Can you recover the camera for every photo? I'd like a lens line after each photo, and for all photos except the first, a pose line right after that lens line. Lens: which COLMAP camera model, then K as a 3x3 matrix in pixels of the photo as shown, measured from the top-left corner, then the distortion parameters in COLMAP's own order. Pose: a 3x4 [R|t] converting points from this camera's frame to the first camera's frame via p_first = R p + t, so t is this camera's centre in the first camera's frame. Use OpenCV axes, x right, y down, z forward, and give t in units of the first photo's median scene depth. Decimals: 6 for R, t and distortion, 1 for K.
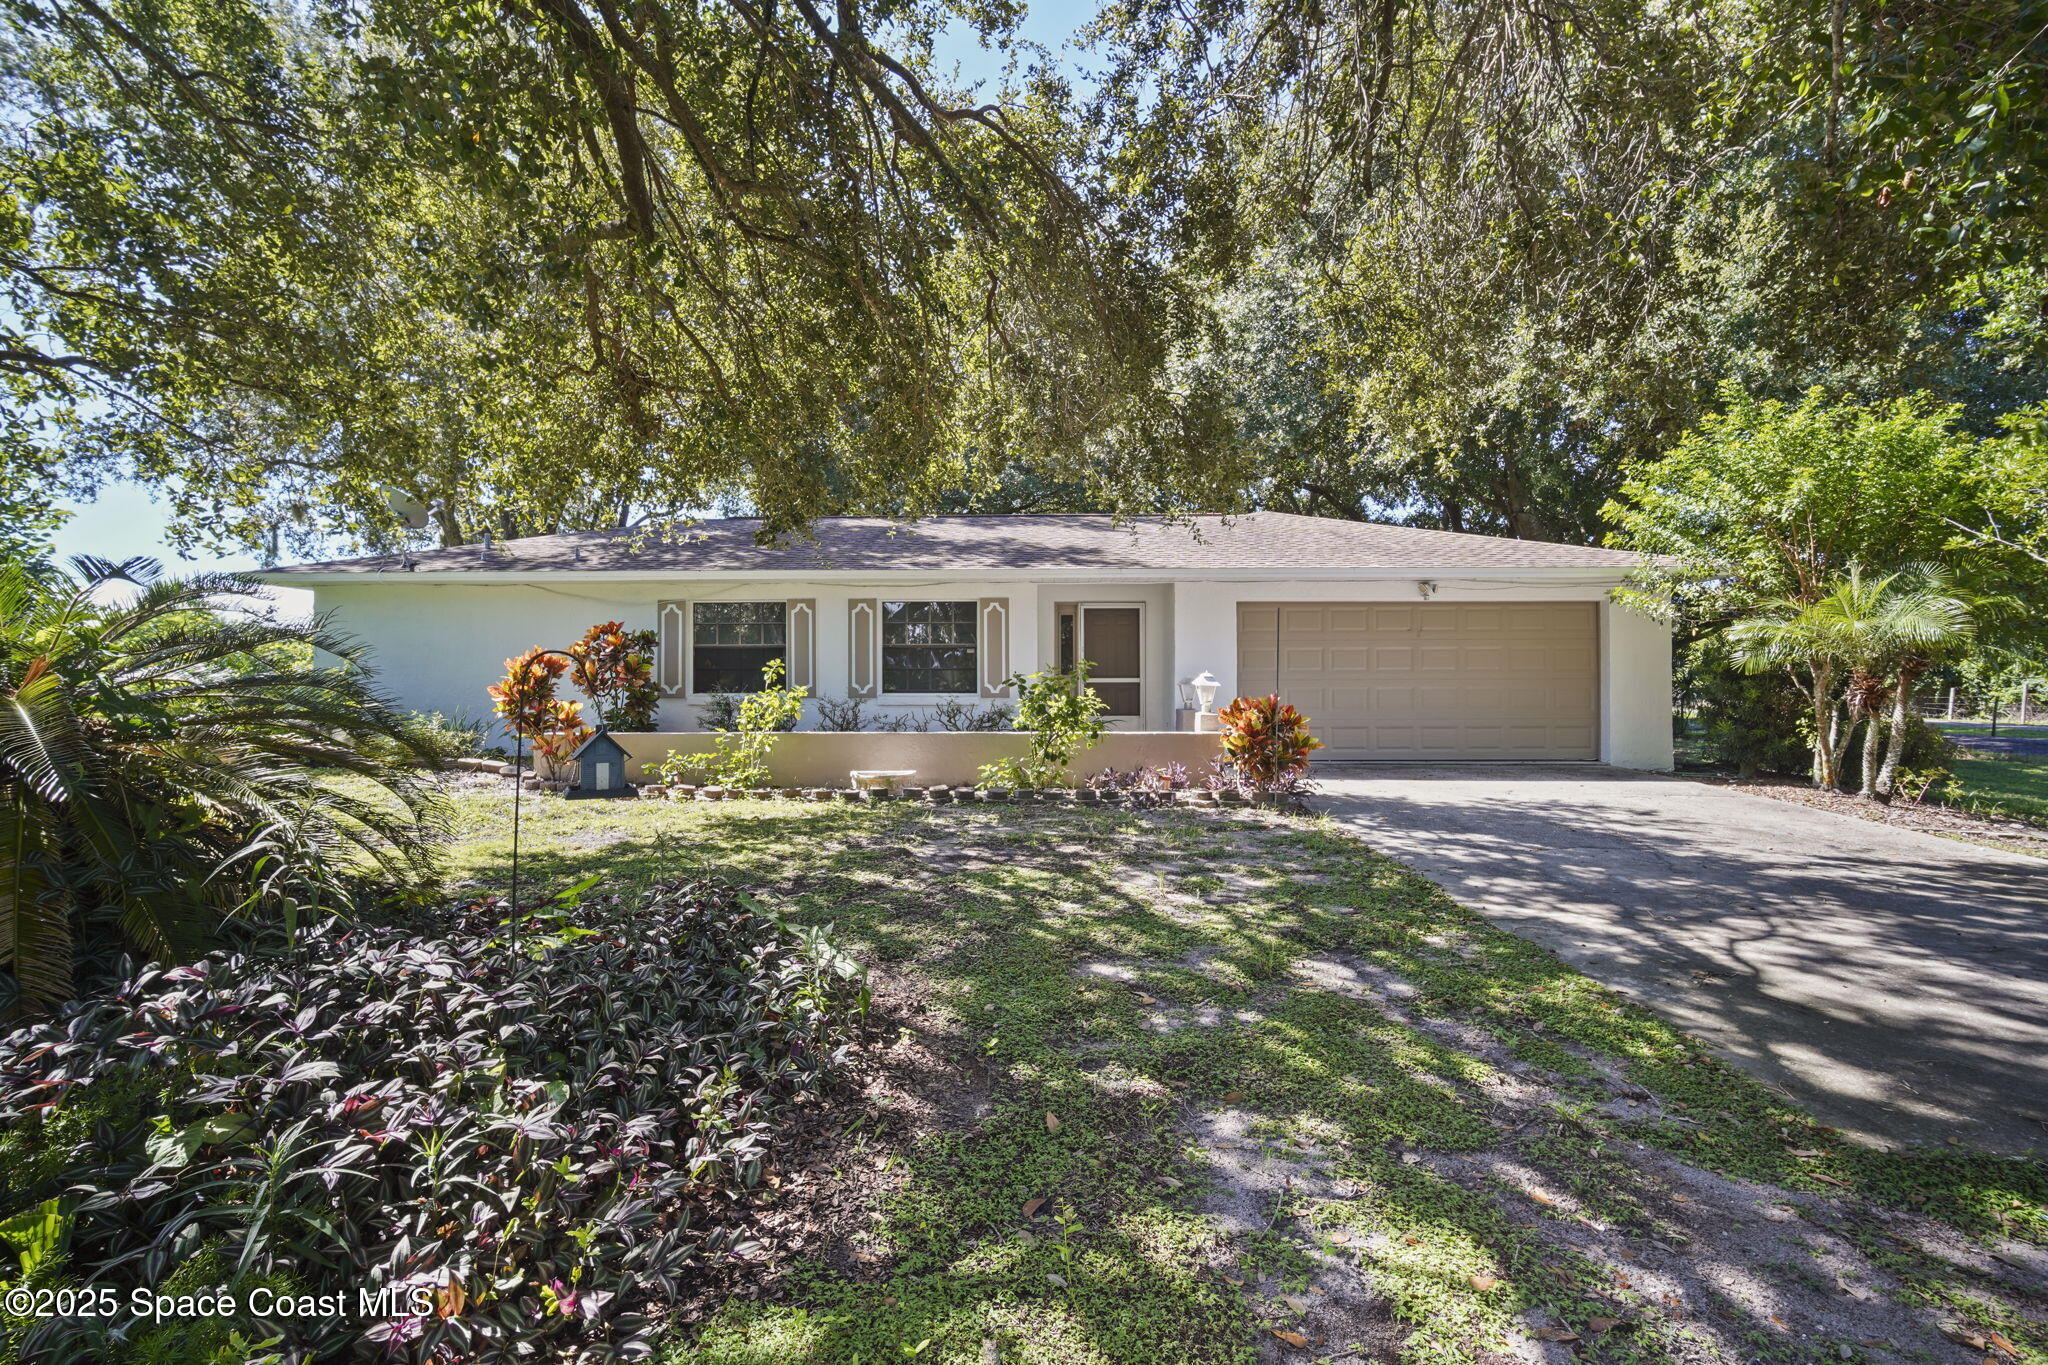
lens RADIAL K [[889.8, 0, 1023.9], [0, 889.8, 680.2], [0, 0, 1]] dist [0.000759, 0.000262]
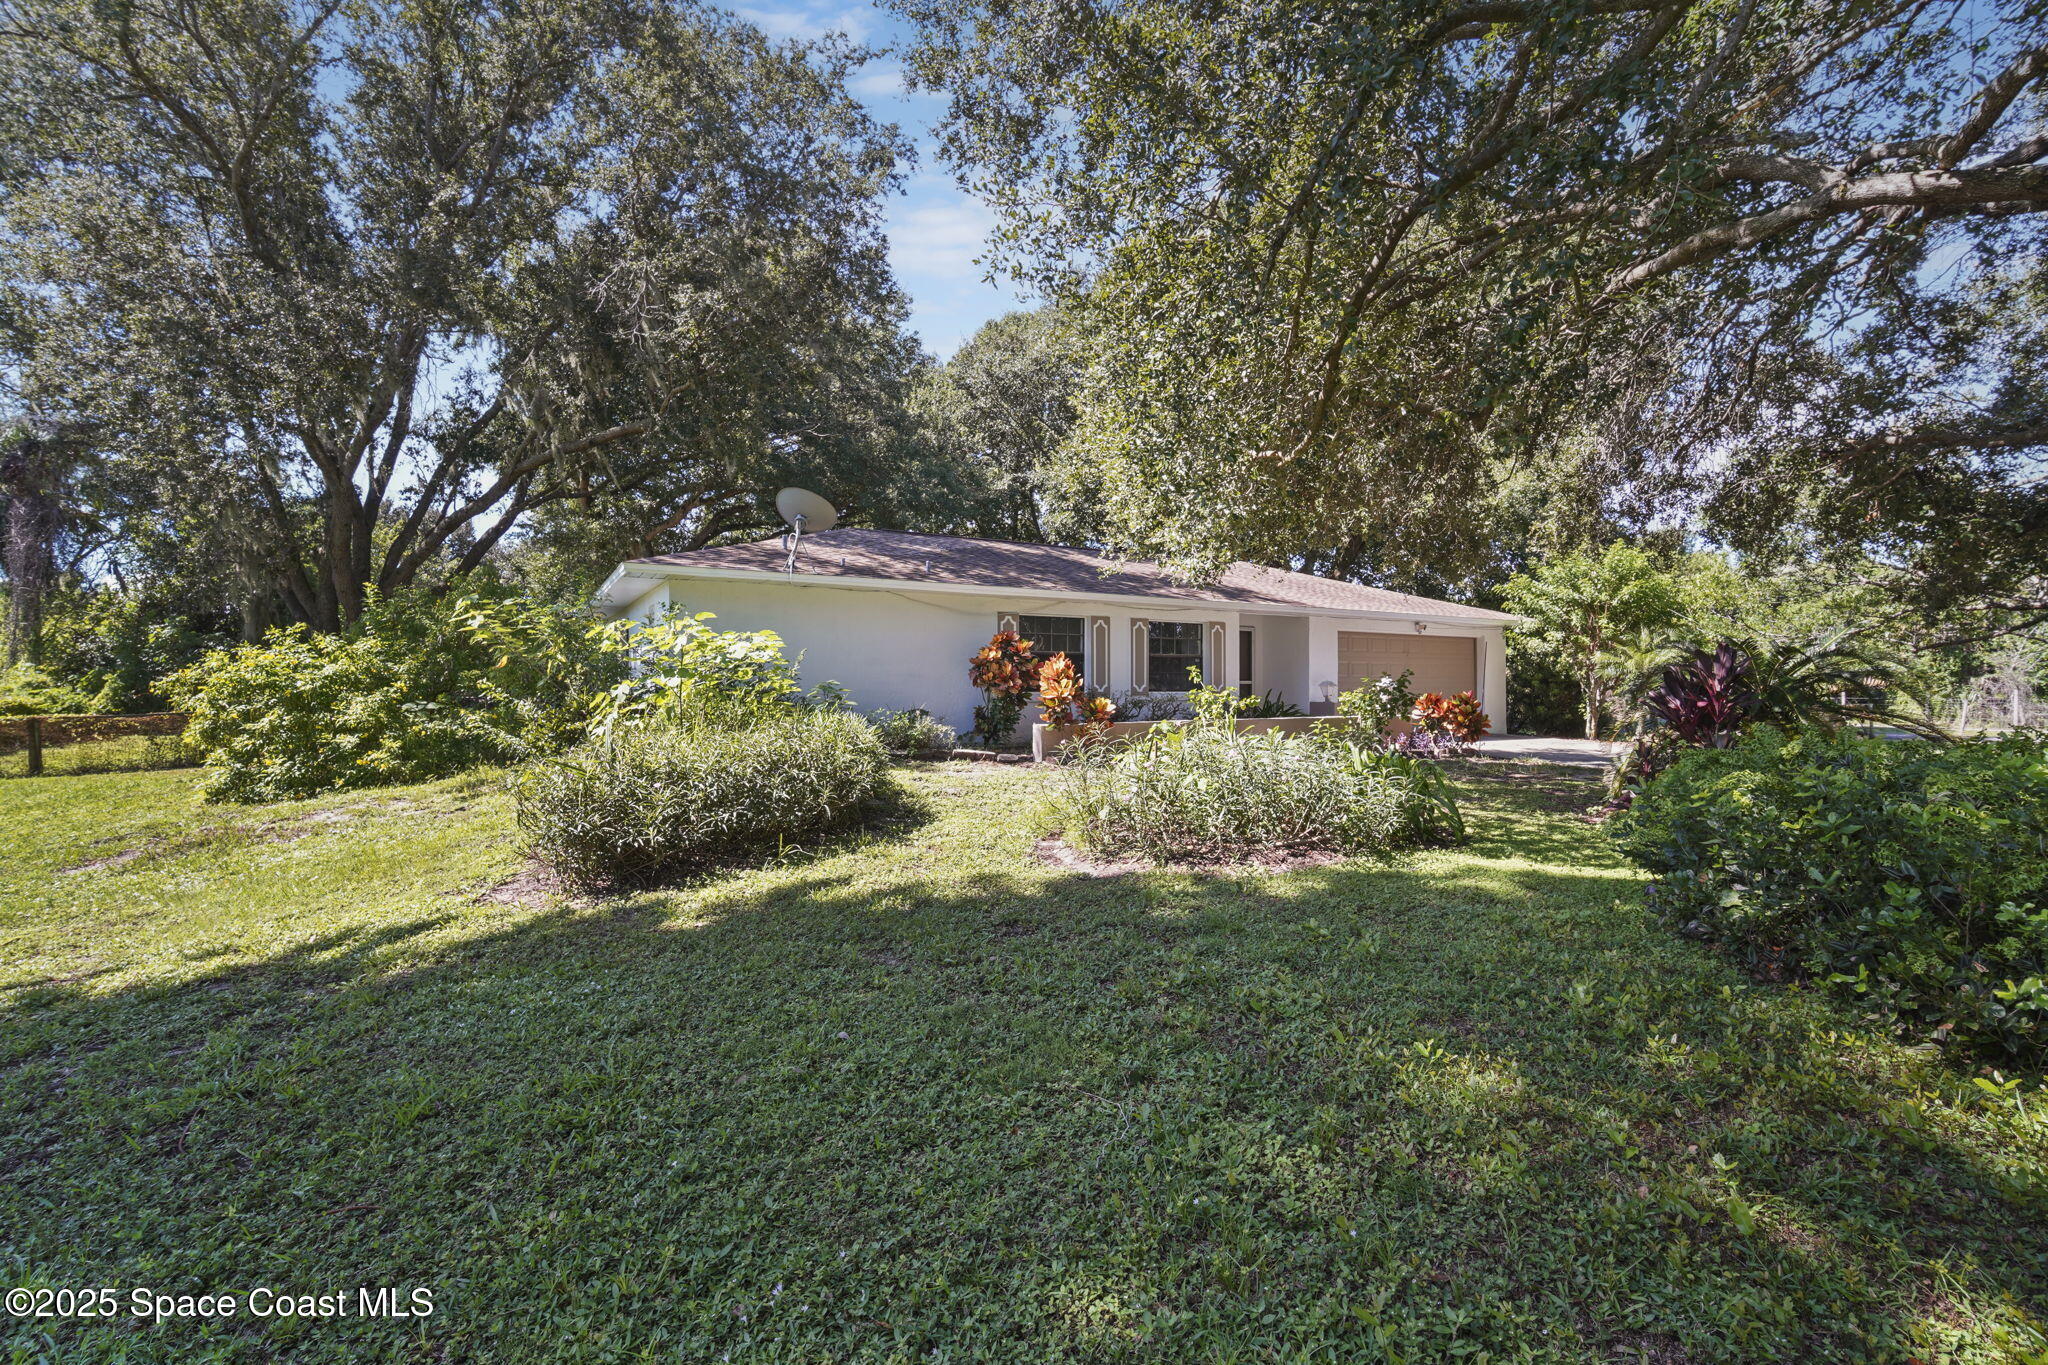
lens RADIAL K [[889.8, 0, 1025.7], [0, 889.8, 683.5], [0, 0, 1]] dist [0.000759, 0.000262]
pose [[0.848497, 0.004110, 0.529184, -1.011298], [-0.003653, 0.999992, -0.001908, 0.005672], [-0.529187, -0.000314, 0.848505, -0.006511]]
